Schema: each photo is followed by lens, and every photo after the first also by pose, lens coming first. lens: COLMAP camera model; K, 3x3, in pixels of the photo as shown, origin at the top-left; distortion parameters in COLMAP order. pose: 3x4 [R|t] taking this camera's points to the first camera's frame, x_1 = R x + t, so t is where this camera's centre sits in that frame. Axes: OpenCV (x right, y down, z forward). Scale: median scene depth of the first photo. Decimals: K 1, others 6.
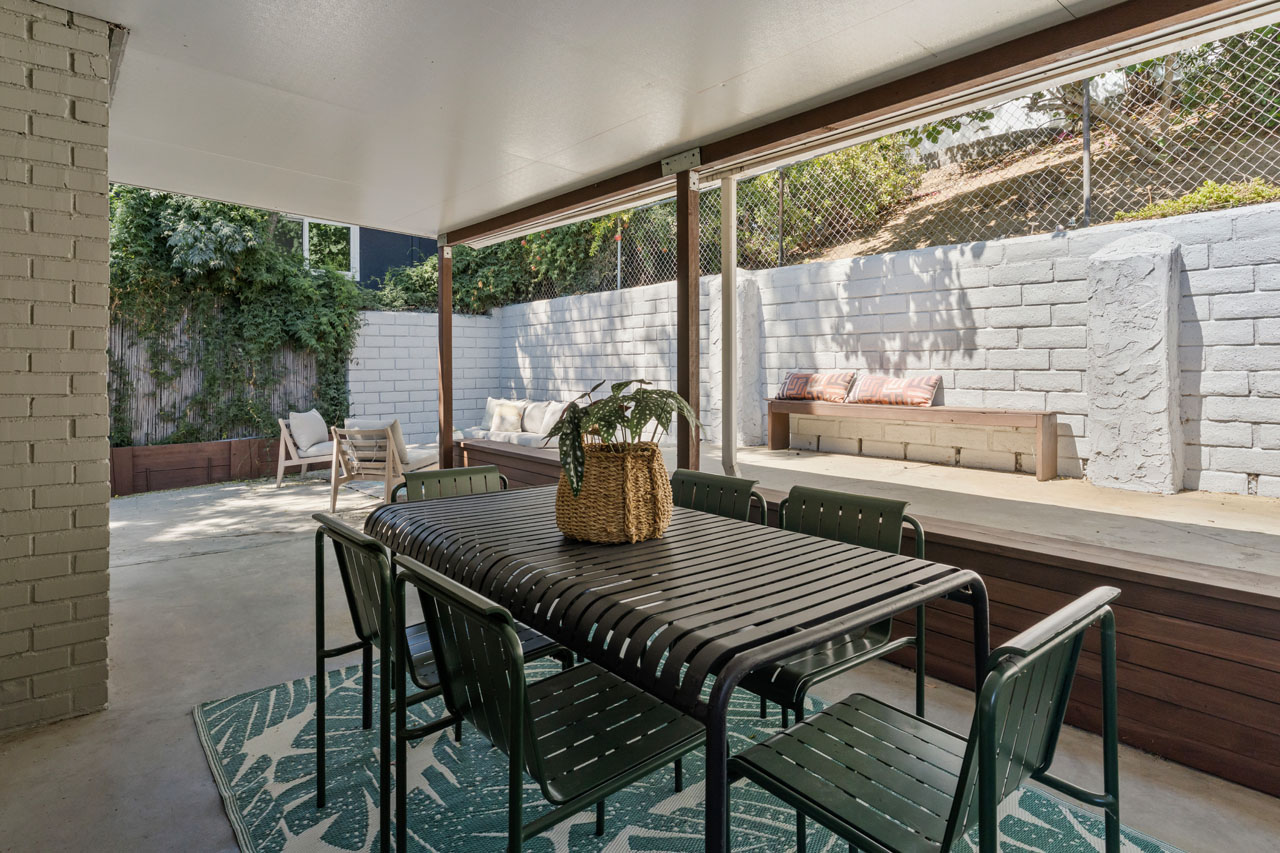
lens RADIAL K [[693.7, 0, 629.0], [0, 693.7, 366.8], [0, 0, 1]] dist [0.000403, 0.000280]
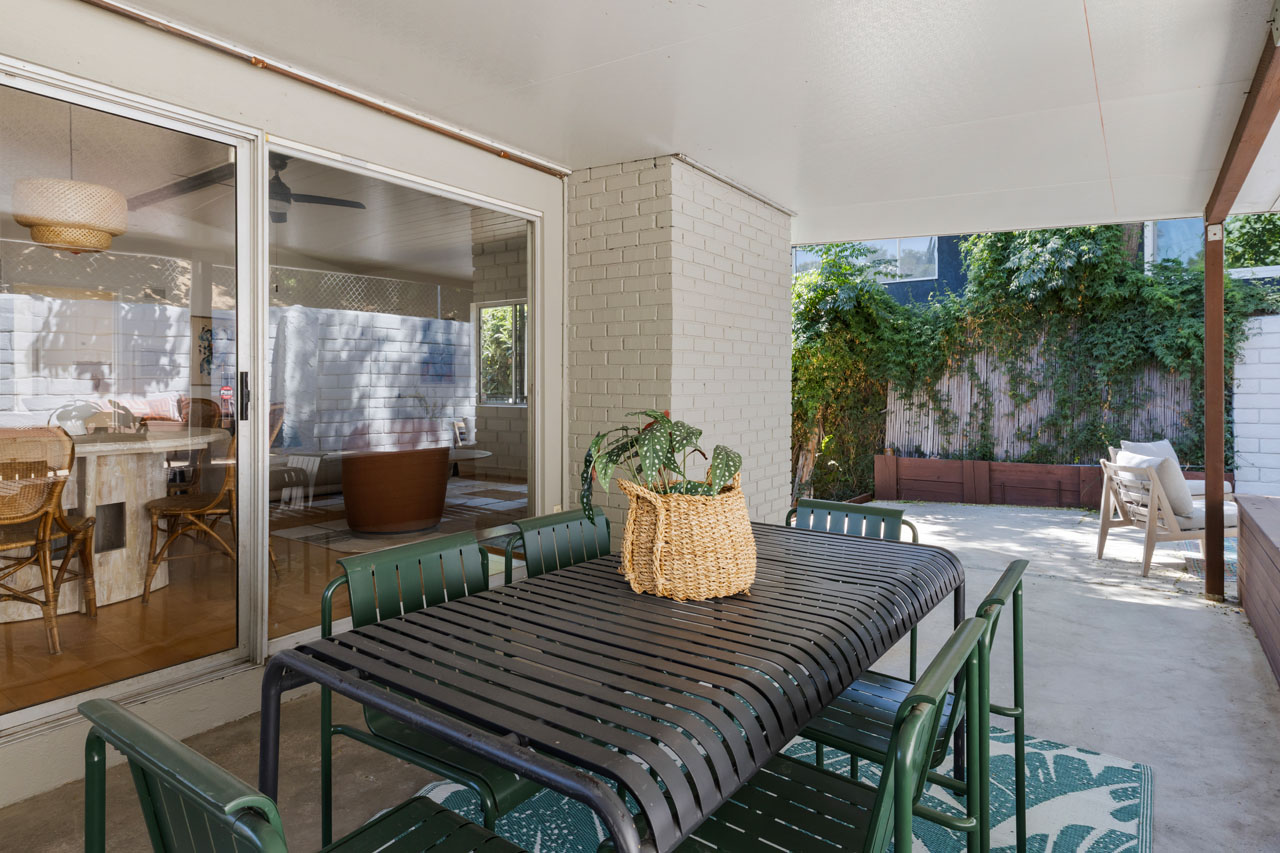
lens RADIAL K [[700.9, 0, 658.0], [0, 700.9, 388.6], [0, 0, 1]] dist [0.000047, 0.003011]
pose [[0.274734, 0.003737, -0.961513, 0.199559], [-0.001053, 0.999993, 0.003585, -0.003755], [0.961520, 0.000028, 0.274736, 0.172931]]
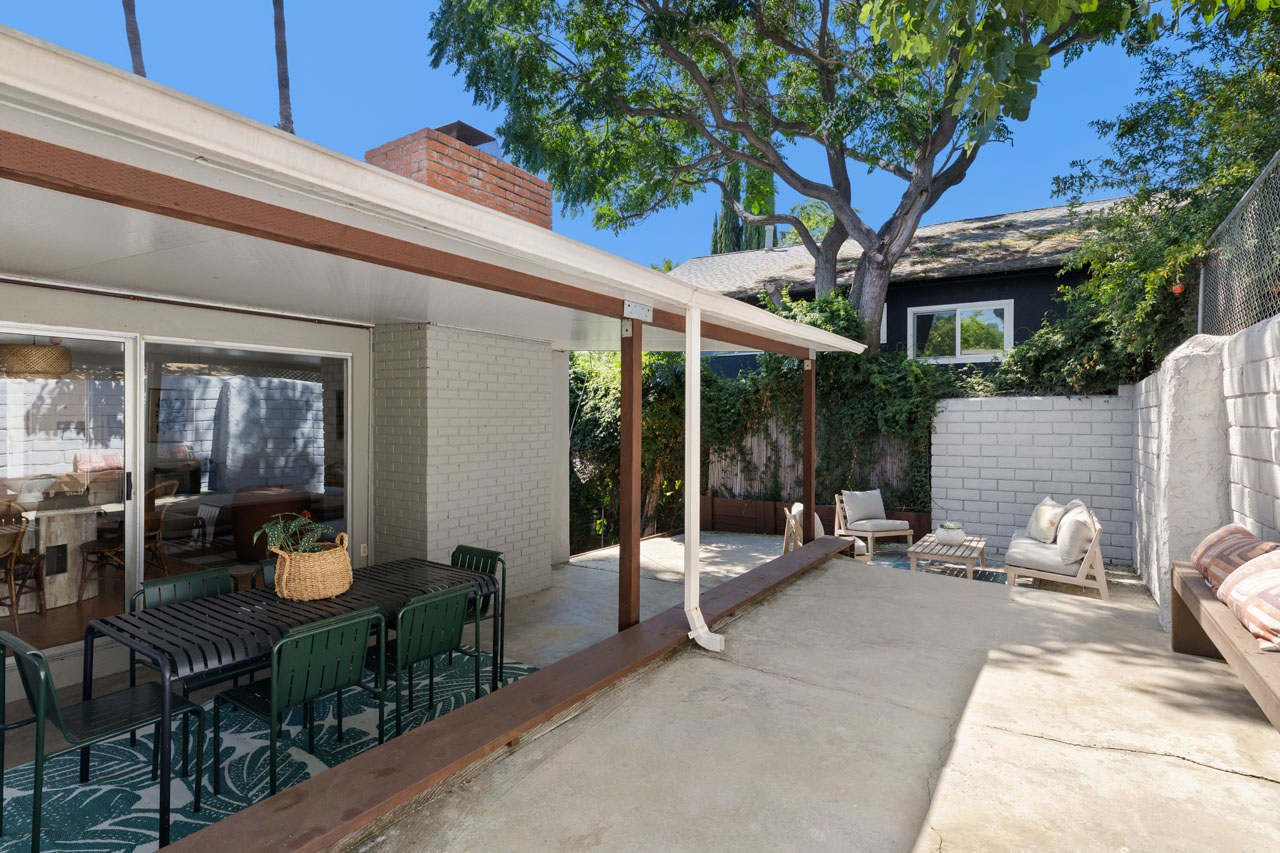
lens RADIAL K [[636.8, 0, 640.0], [0, 636.8, 413.3], [0, 0, 1]] dist [0.000754, -0.001493]
pose [[0.301333, -0.003917, -0.953511, 0.436321], [-0.007508, 0.999951, -0.006481, -0.054981], [0.953489, 0.009112, 0.301289, 0.308963]]
